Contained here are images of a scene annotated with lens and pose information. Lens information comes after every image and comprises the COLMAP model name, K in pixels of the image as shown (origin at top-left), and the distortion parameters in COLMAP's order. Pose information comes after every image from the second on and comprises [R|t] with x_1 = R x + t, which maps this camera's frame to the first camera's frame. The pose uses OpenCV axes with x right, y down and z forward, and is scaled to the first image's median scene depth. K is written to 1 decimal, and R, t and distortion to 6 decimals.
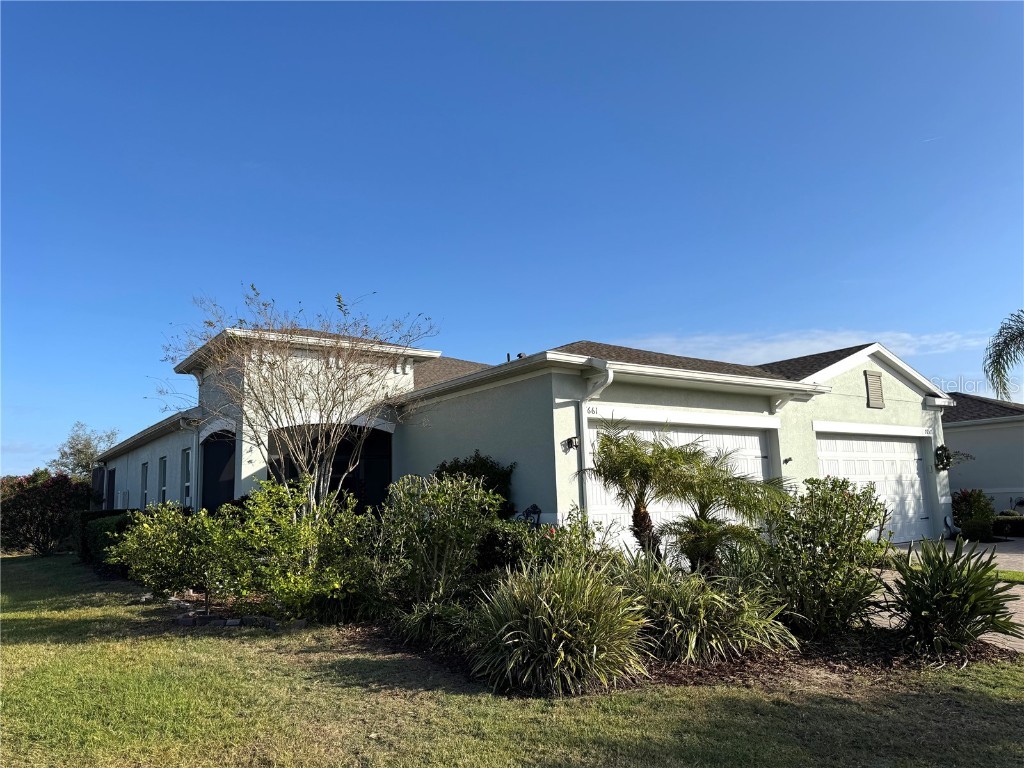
lens RADIAL K [[736.2, 0, 512.0], [0, 736.2, 384.0], [0, 0, 1]] dist [0.002504, -0.001005]
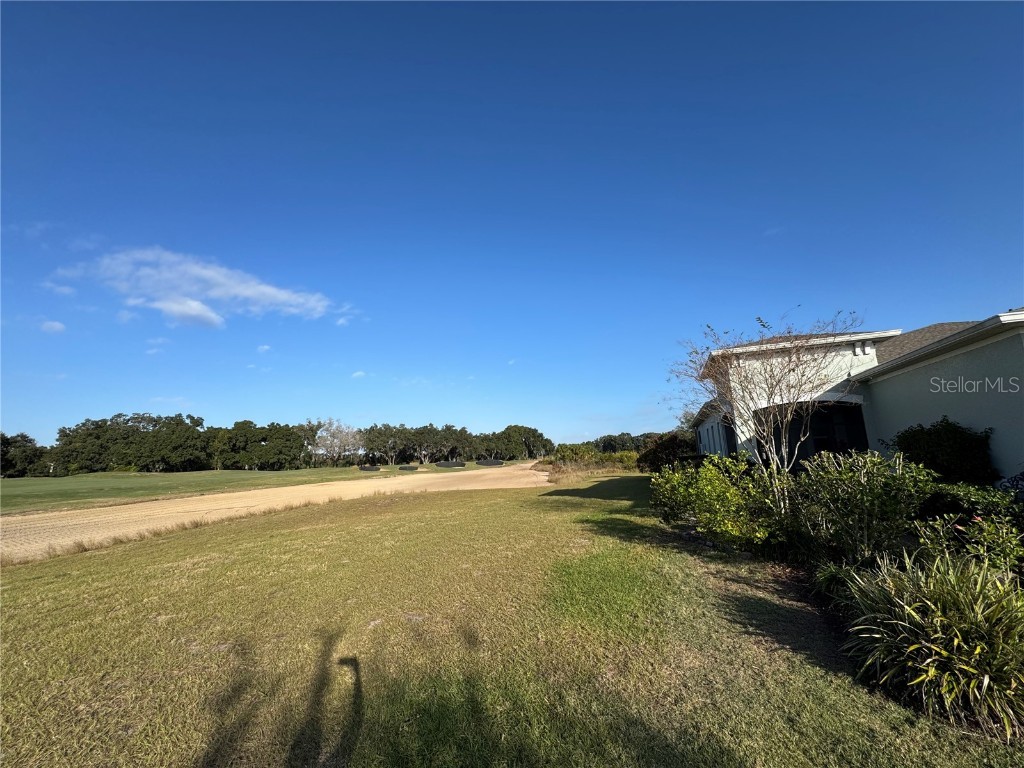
lens RADIAL K [[408.7, 0, 512.0], [0, 408.7, 384.0], [0, 0, 1]] dist [-0.002201, -0.000267]
pose [[0.518305, -0.134207, -0.844599, 0.140402], [0.161170, 0.985241, -0.057651, -0.024879], [0.839871, -0.106243, 0.532286, 0.159695]]
